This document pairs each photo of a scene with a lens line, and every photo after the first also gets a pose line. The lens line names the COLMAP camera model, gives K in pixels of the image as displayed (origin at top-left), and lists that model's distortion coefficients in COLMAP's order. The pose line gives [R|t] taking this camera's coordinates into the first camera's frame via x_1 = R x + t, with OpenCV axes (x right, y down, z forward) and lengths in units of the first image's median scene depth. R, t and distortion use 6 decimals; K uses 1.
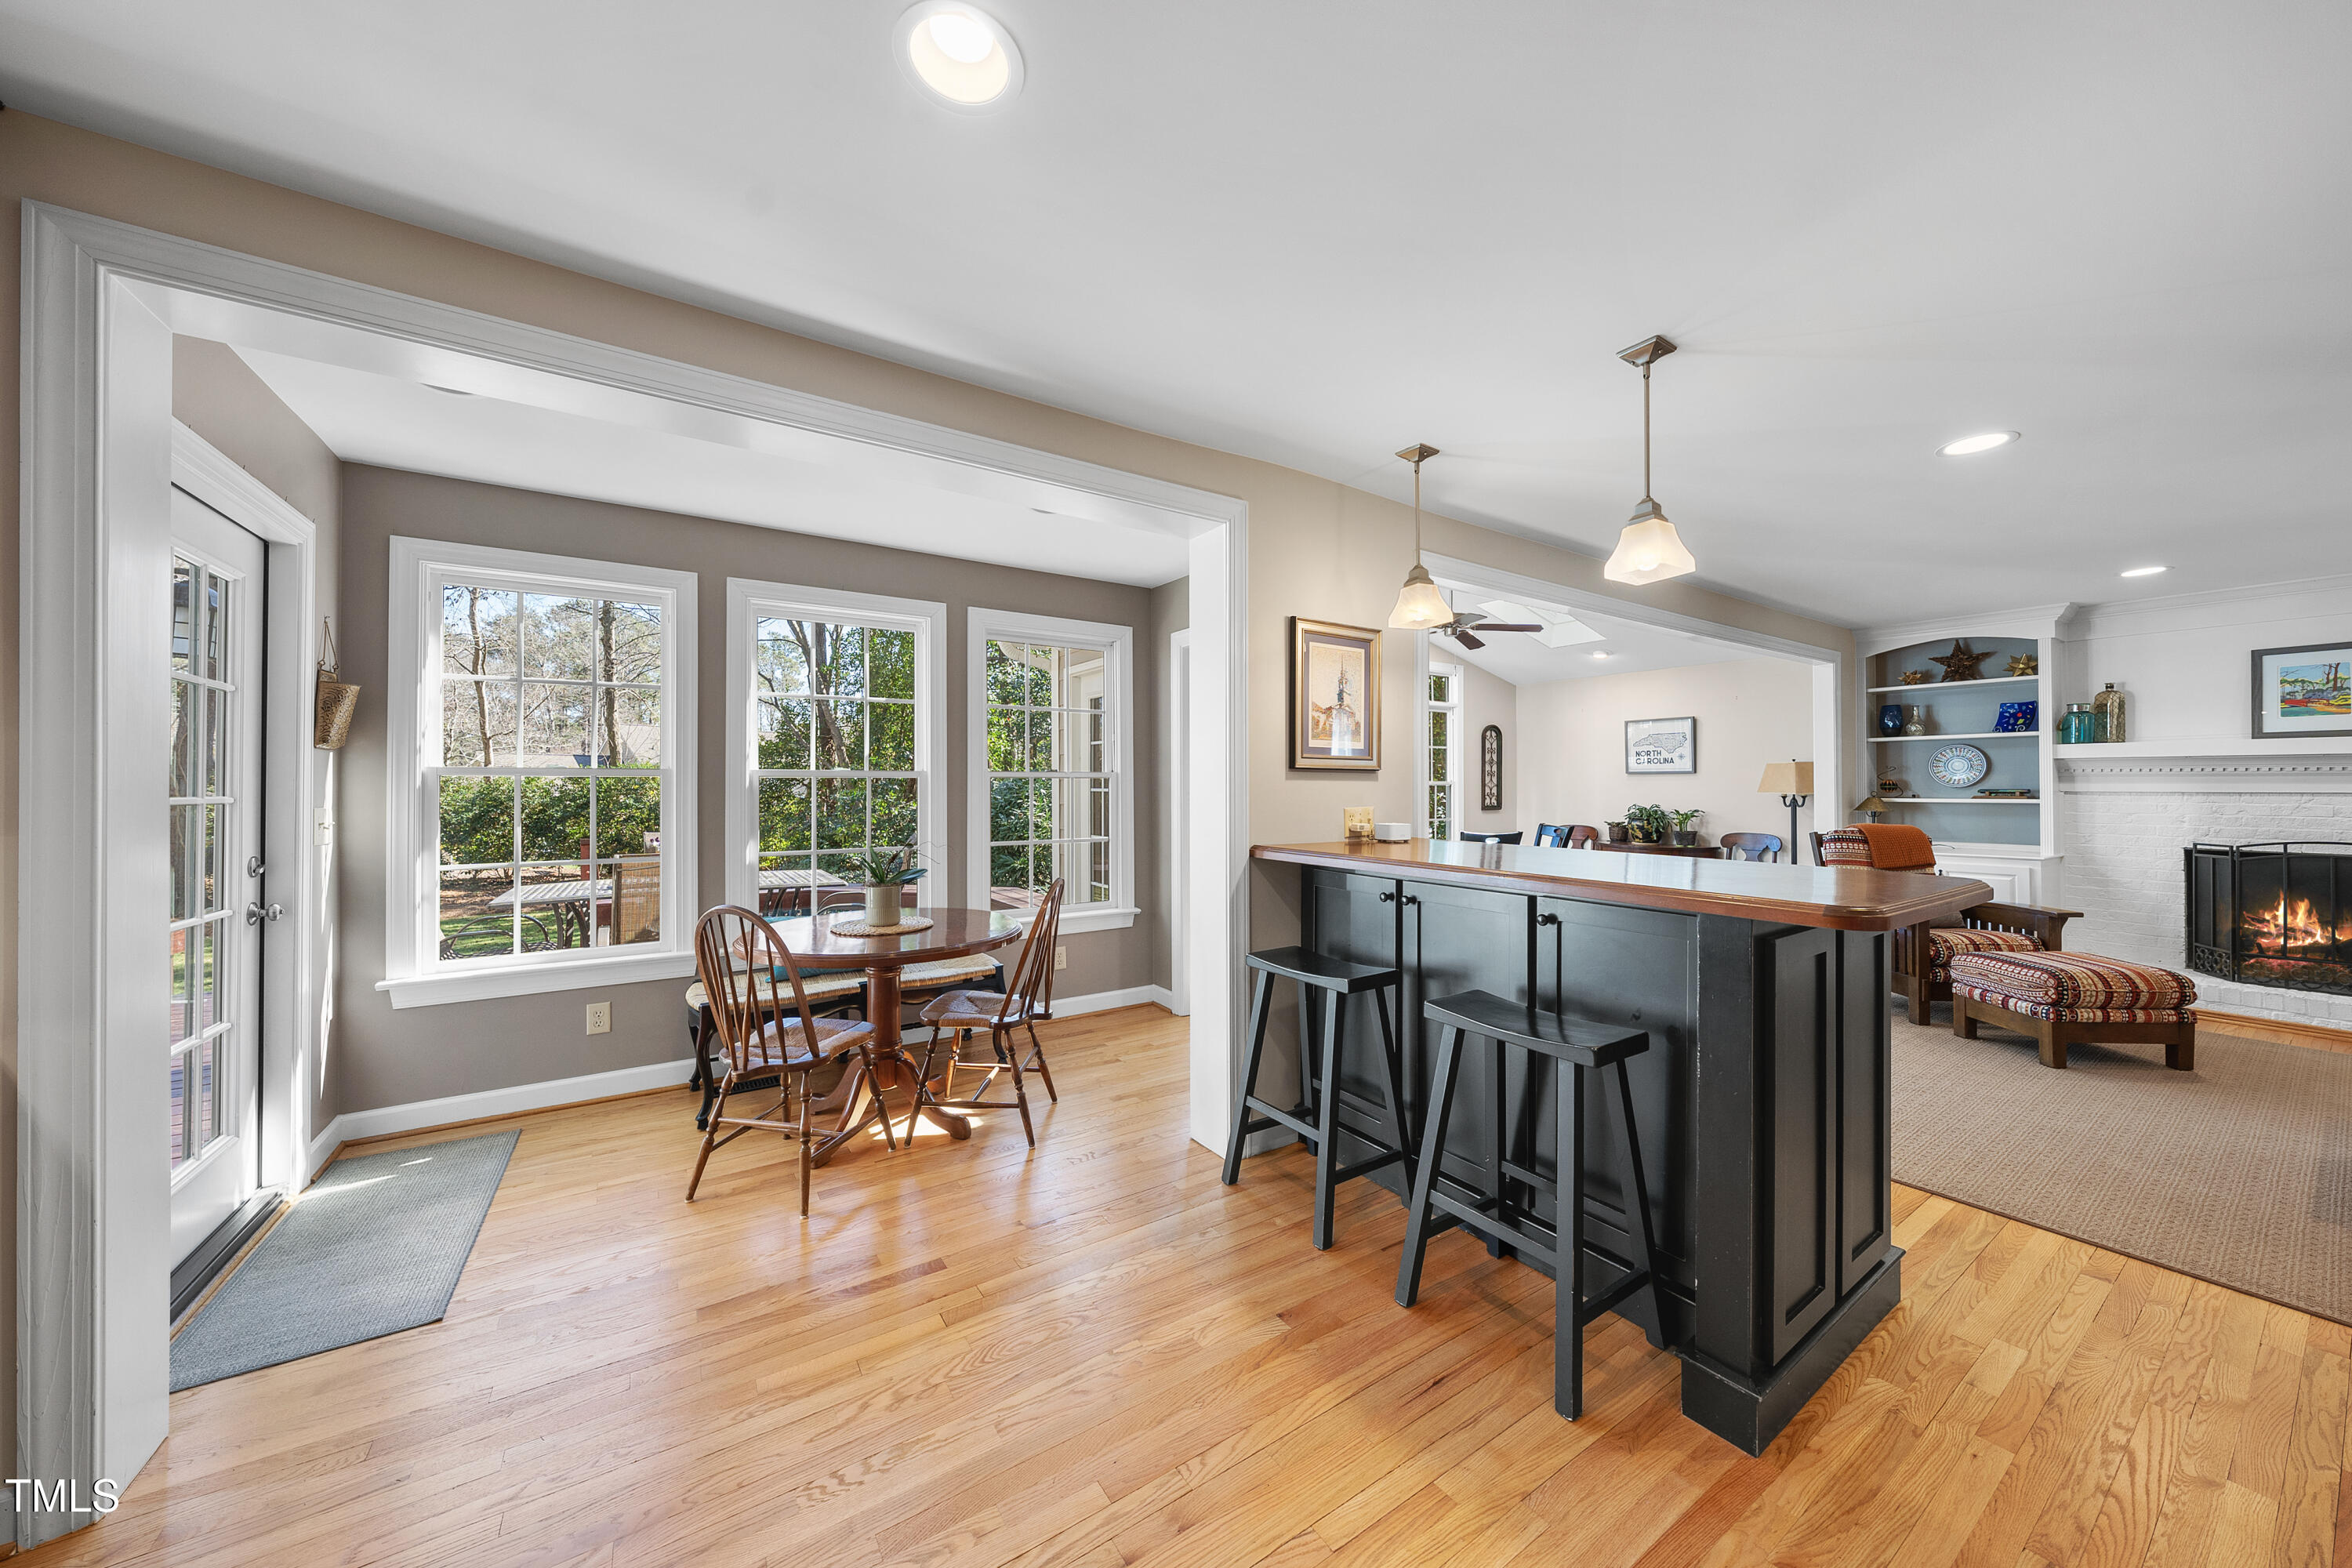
lens RADIAL K [[795.0, 0, 1178.3], [0, 795.0, 782.9], [0, 0, 1]] dist [0.000071, -0.000644]
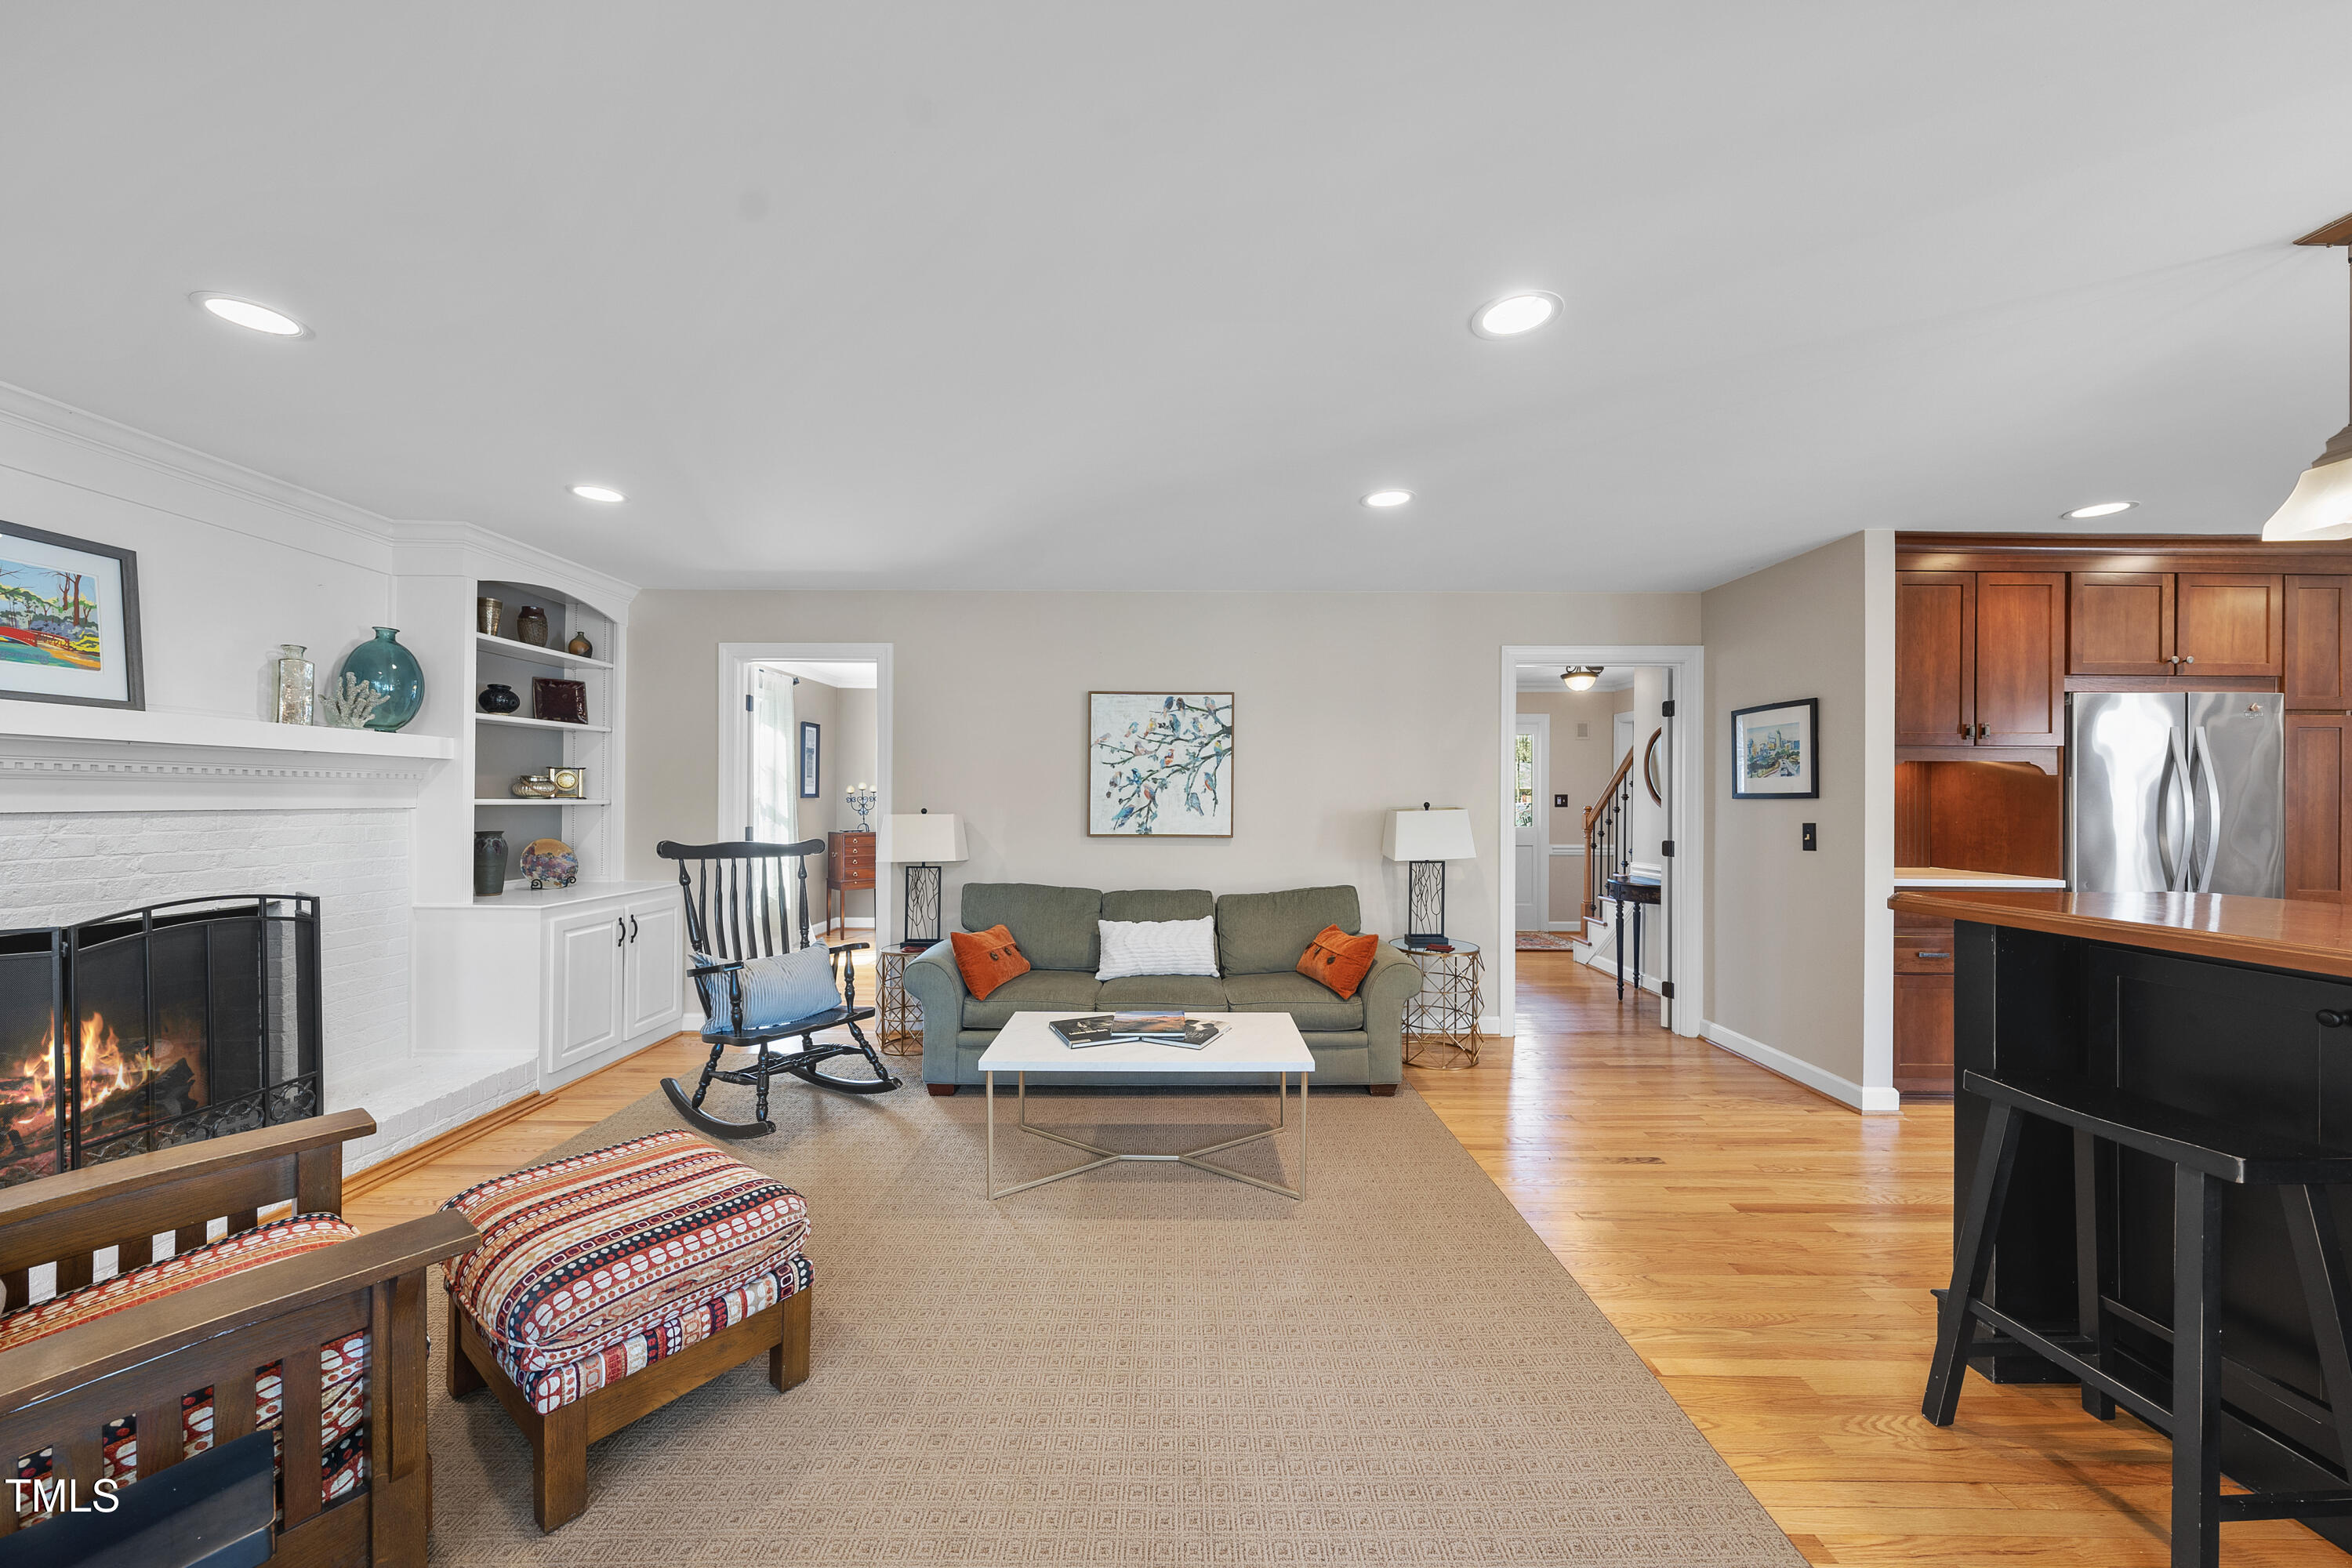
lens RADIAL K [[833.4, 0, 1181.2], [0, 833.4, 795.5], [0, 0, 1]] dist [0.002107, 0.000254]
pose [[-0.841783, -0.002119, 0.539812, 0.440825], [-0.005897, 0.999969, -0.005270, -0.000671], [-0.539784, -0.007620, -0.841769, 0.921611]]
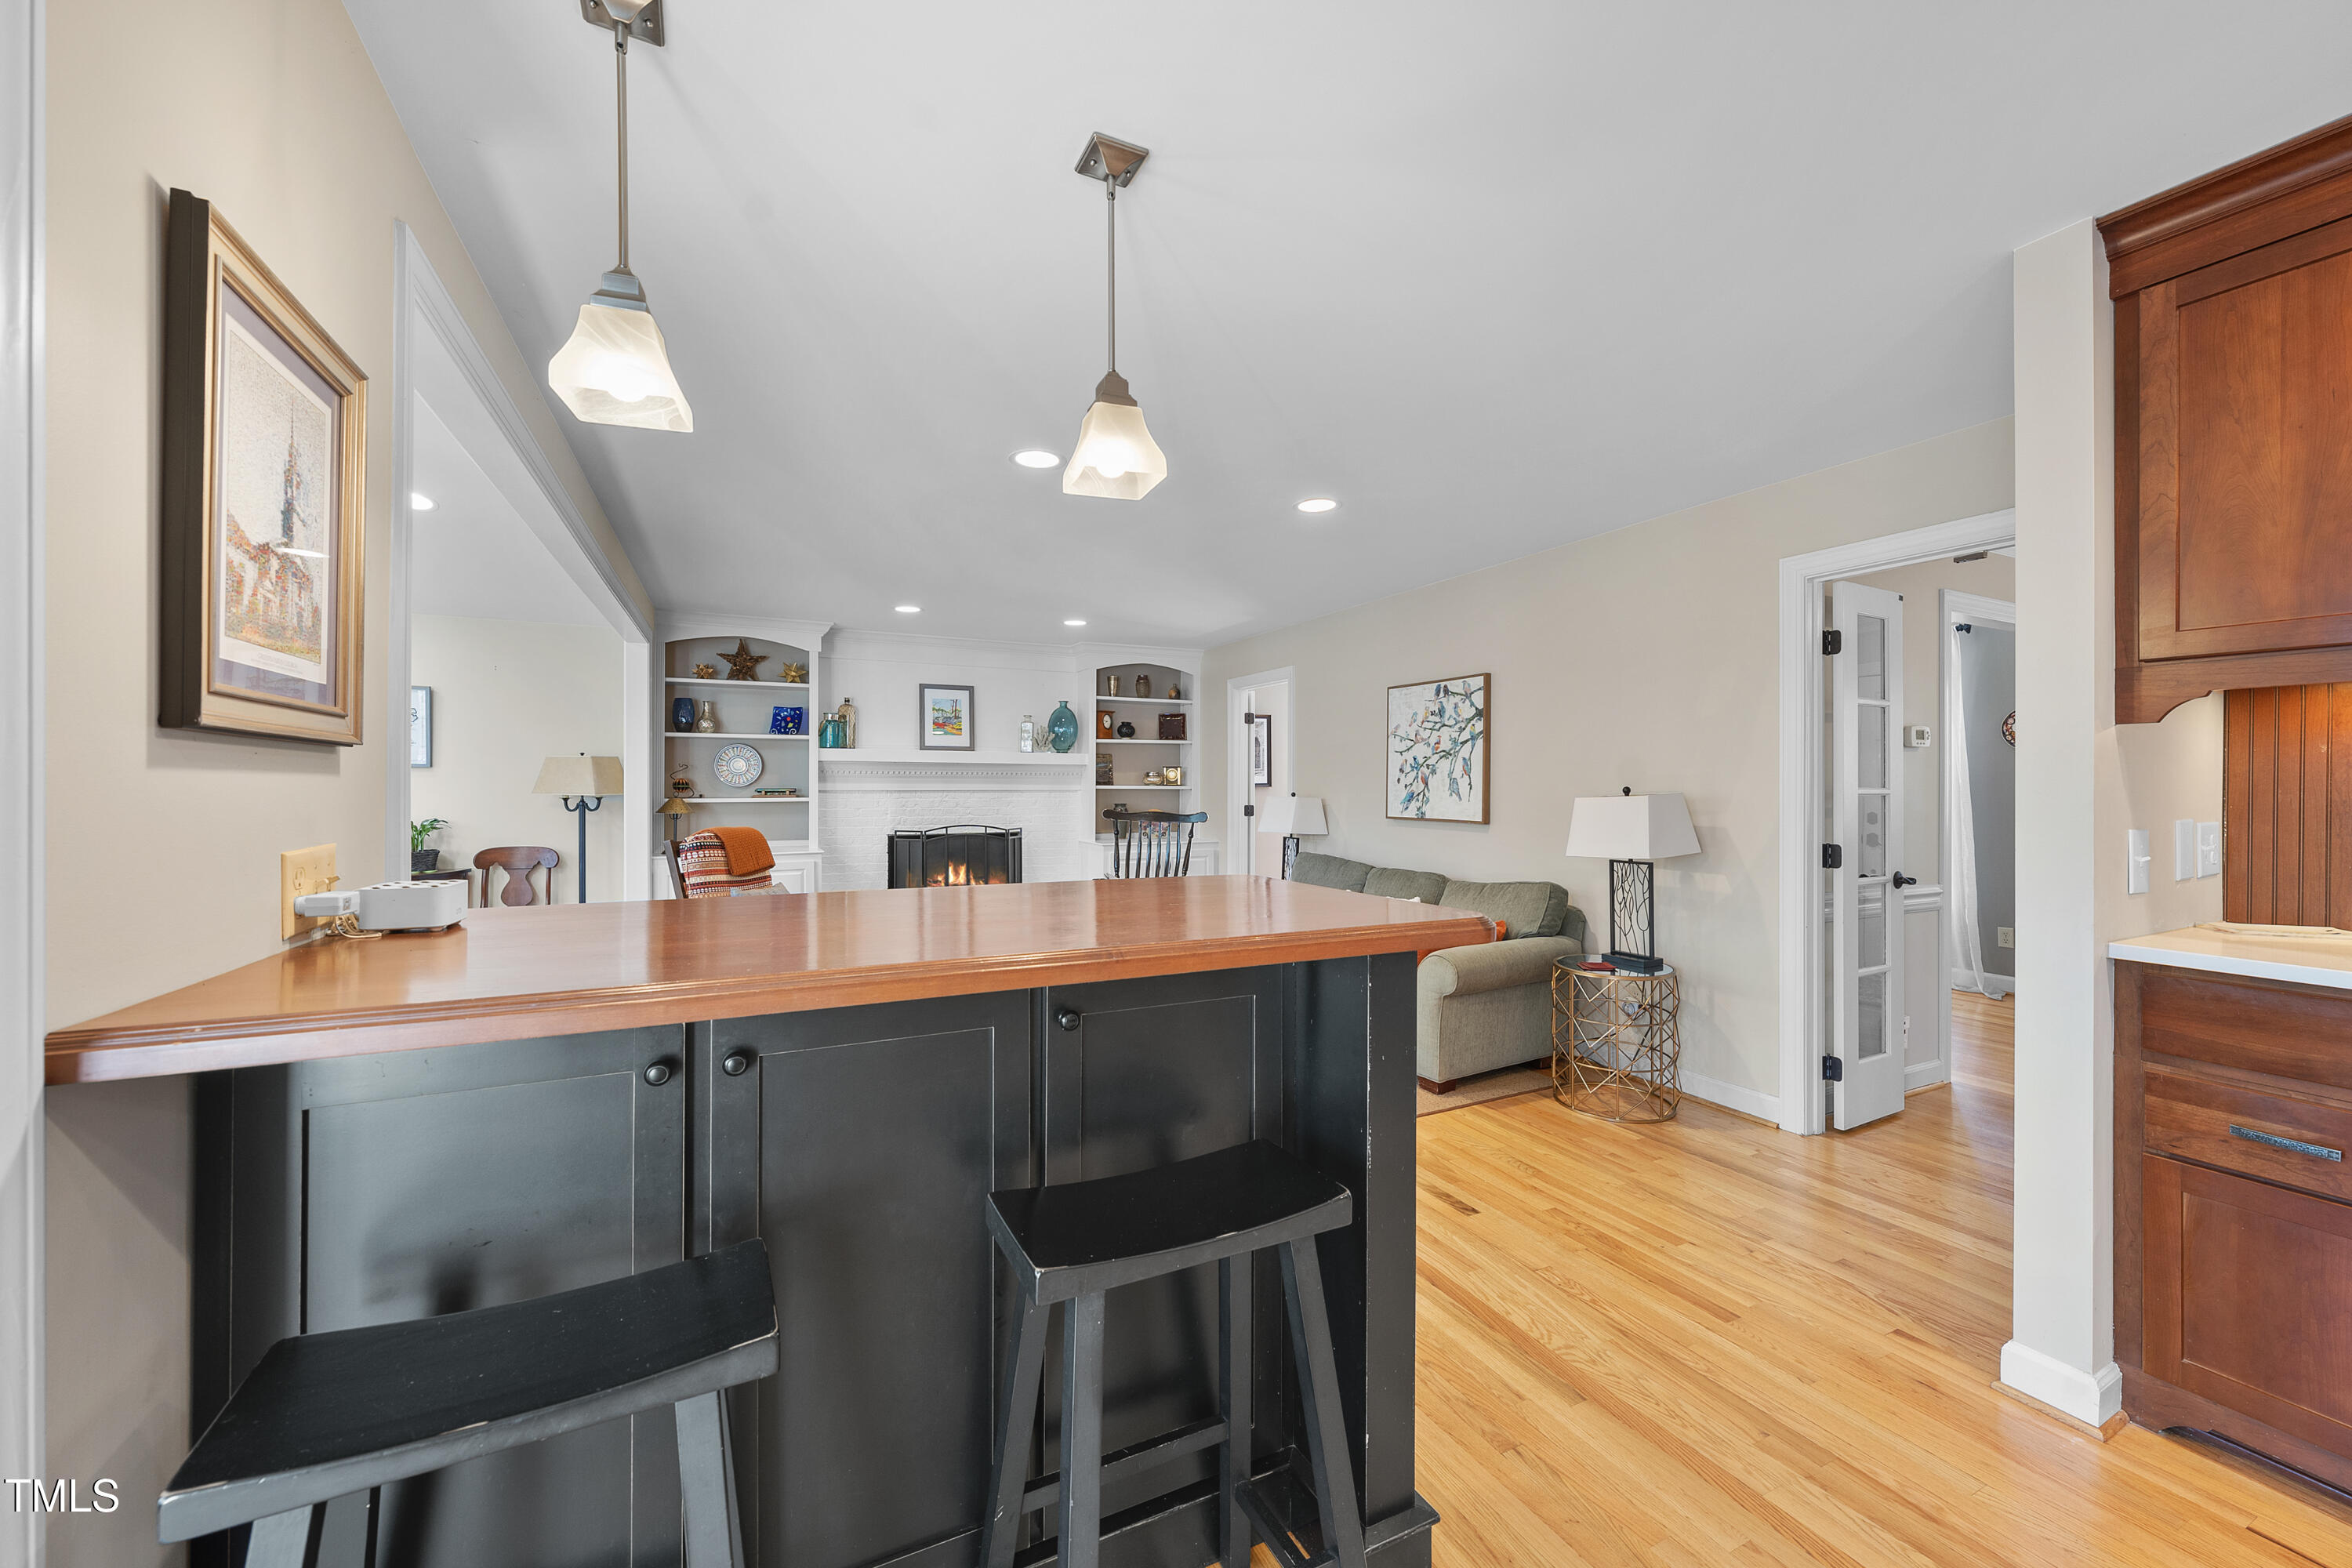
lens RADIAL K [[897.6, 0, 1168.0], [0, 897.6, 778.8], [0, 0, 1]] dist [0.002065, 0.000293]
pose [[0.130965, 0.007045, 0.991362, -0.074306], [-0.004763, 0.999968, -0.006477, 0.000226], [-0.991376, -0.003874, 0.130994, 0.352523]]
